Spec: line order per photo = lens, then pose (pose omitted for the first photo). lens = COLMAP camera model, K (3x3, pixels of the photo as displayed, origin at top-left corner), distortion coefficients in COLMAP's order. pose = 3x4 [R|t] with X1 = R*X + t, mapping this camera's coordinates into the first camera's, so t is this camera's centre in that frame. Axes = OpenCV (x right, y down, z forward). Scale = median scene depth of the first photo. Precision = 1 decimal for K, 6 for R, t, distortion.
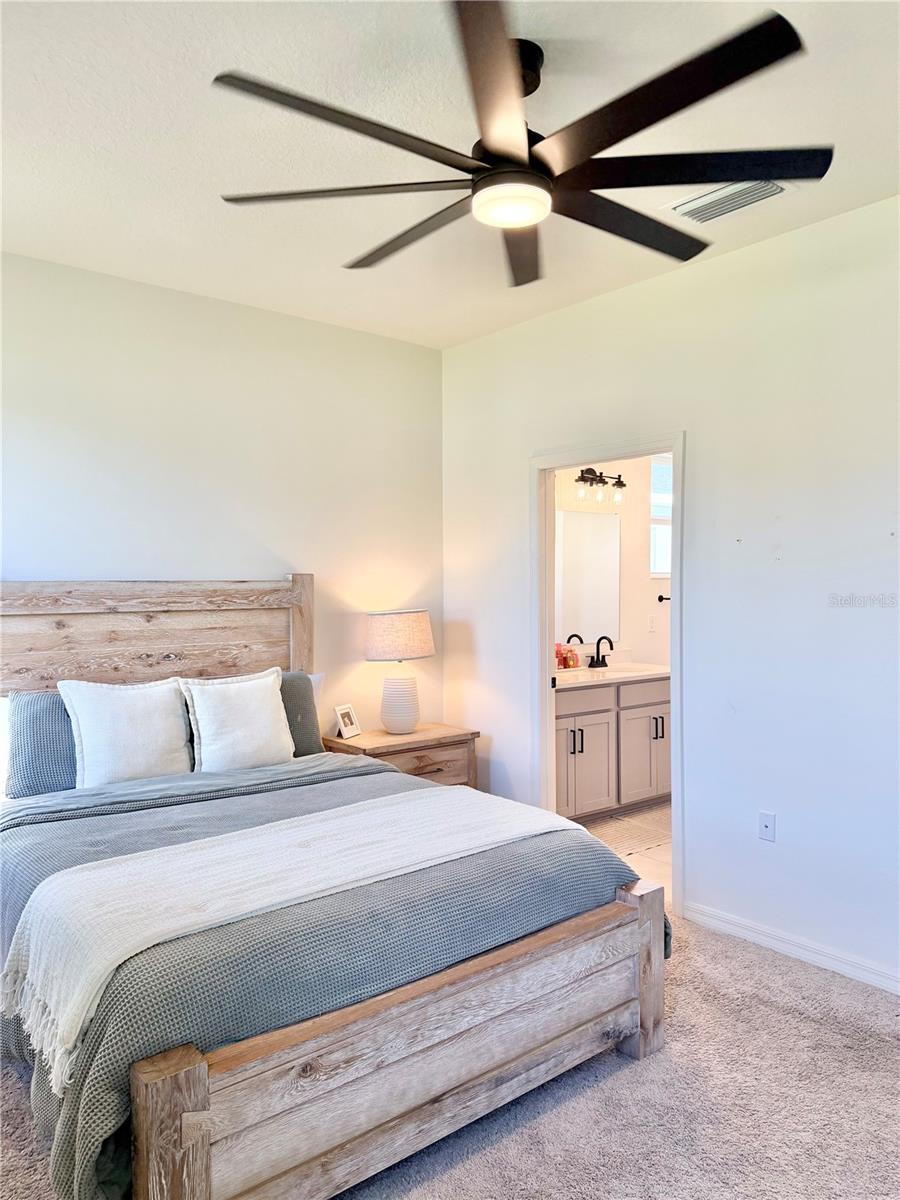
lens RADIAL K [[835.3, 0, 449.3], [0, 835.3, 617.2], [0, 0, 1]] dist [0.145872, -0.134688]
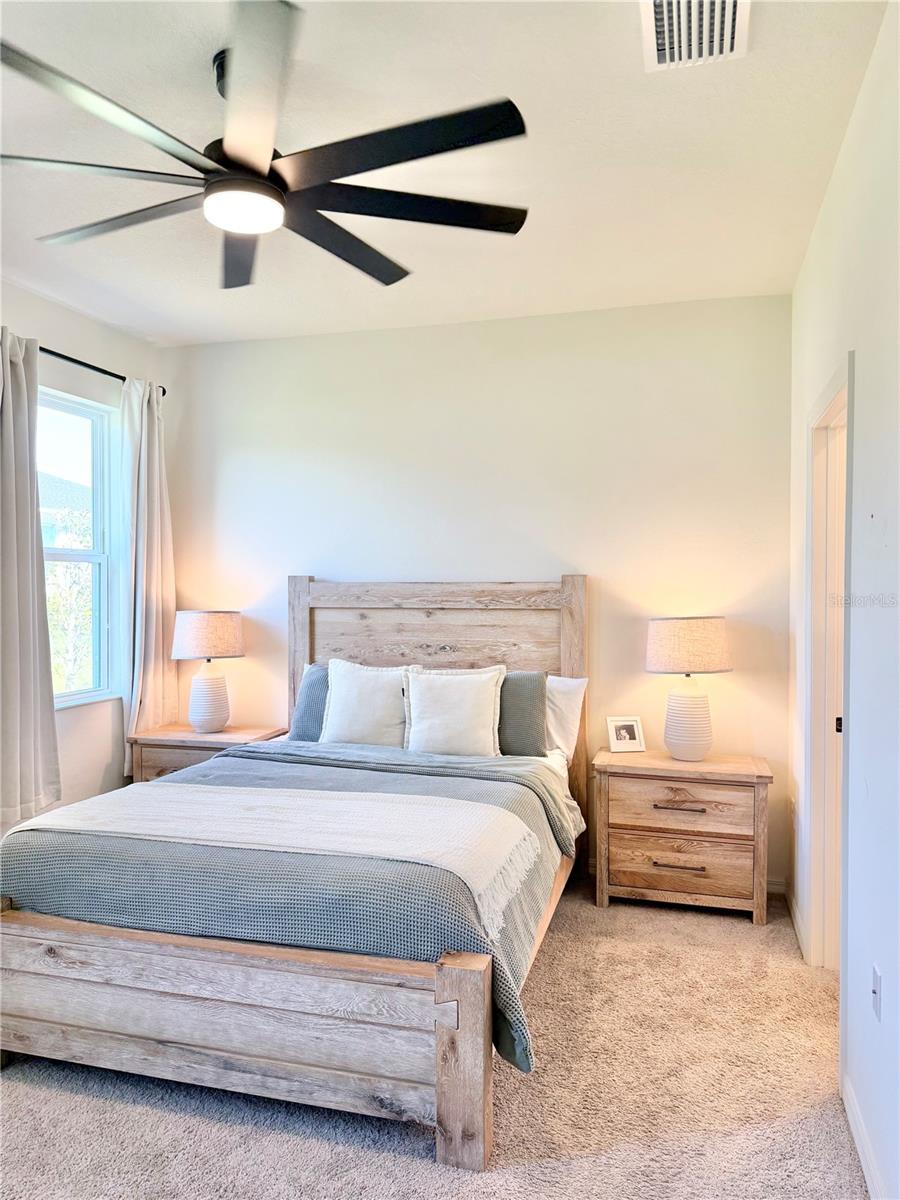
lens RADIAL K [[837.3, 0, 450.0], [0, 837.3, 600.0], [0, 0, 1]] dist [0.048369, -0.001983]
pose [[0.569578, 0.019207, -0.821713, 0.695150], [-0.036983, 0.999313, -0.002276, -0.018923], [0.821105, 0.031686, 0.569897, 0.411553]]
